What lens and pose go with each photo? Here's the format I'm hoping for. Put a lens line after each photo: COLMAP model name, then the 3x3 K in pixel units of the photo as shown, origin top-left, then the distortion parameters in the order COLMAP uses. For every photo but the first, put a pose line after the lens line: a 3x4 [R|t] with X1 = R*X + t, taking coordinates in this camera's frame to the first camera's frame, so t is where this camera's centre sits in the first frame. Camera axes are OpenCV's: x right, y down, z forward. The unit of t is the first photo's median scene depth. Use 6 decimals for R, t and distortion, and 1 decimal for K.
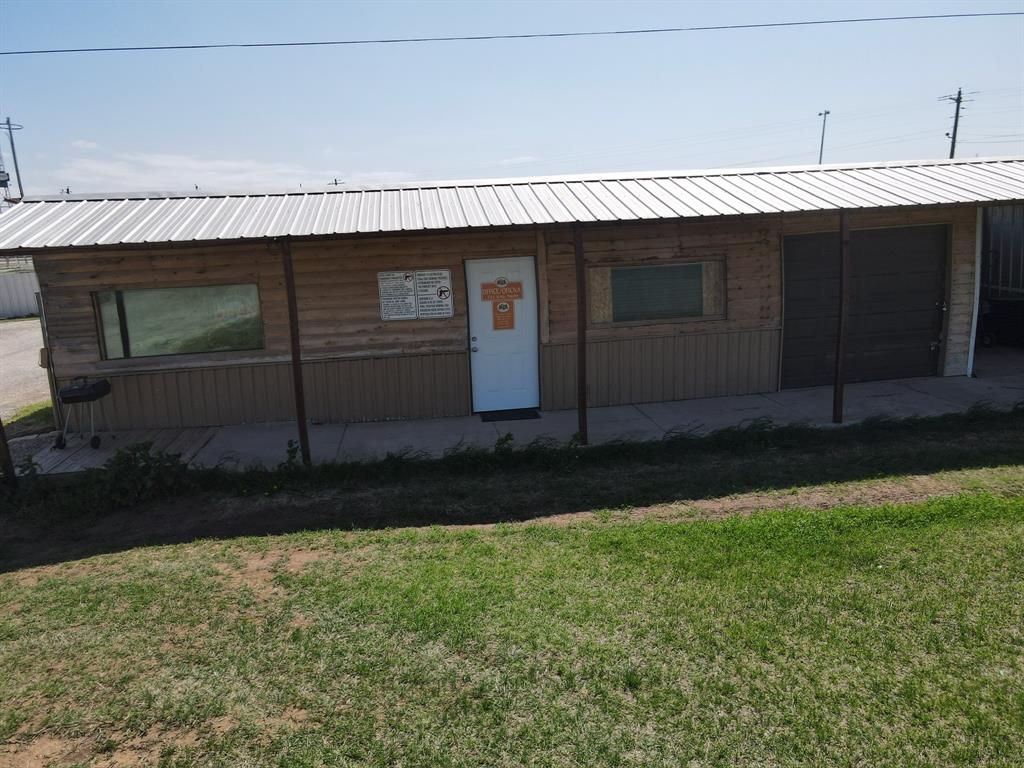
lens RADIAL K [[761.3, 0, 512.0], [0, 761.3, 384.0], [0, 0, 1]] dist [0.000815, -0.003344]
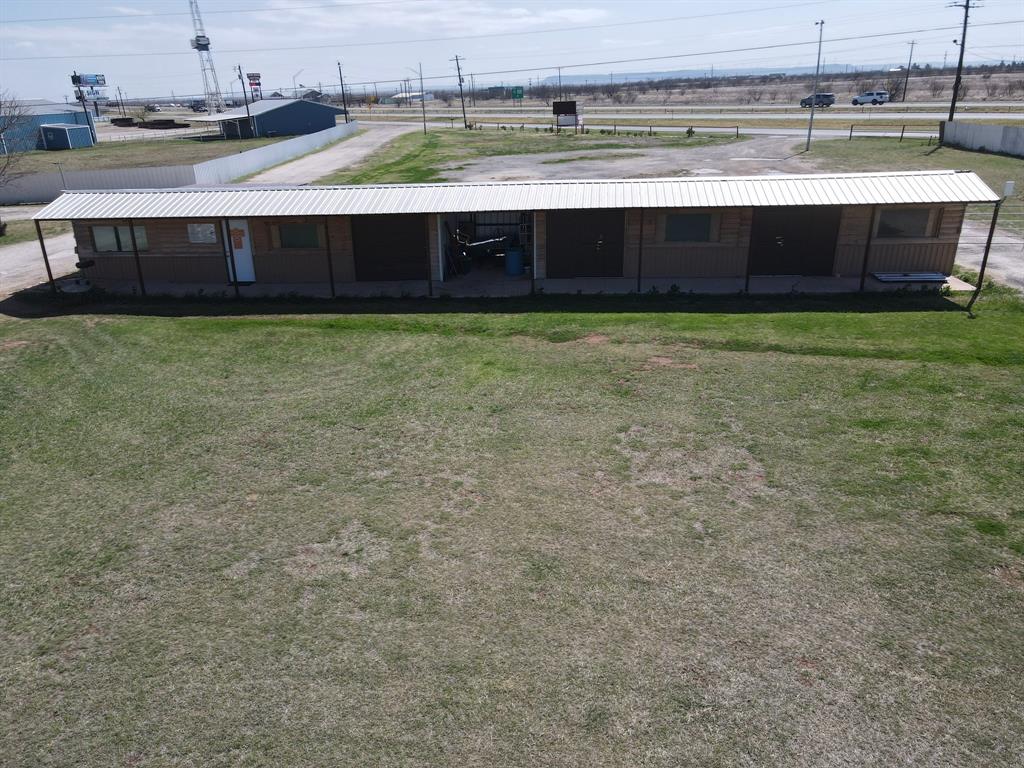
lens RADIAL K [[761.3, 0, 512.0], [0, 761.3, 384.0], [0, 0, 1]] dist [0.000815, -0.003344]
pose [[0.969097, 0.102738, -0.224269, 1.452357], [-0.059745, 0.979830, 0.190693, -0.165705], [0.239337, -0.171401, 0.955688, -1.226884]]
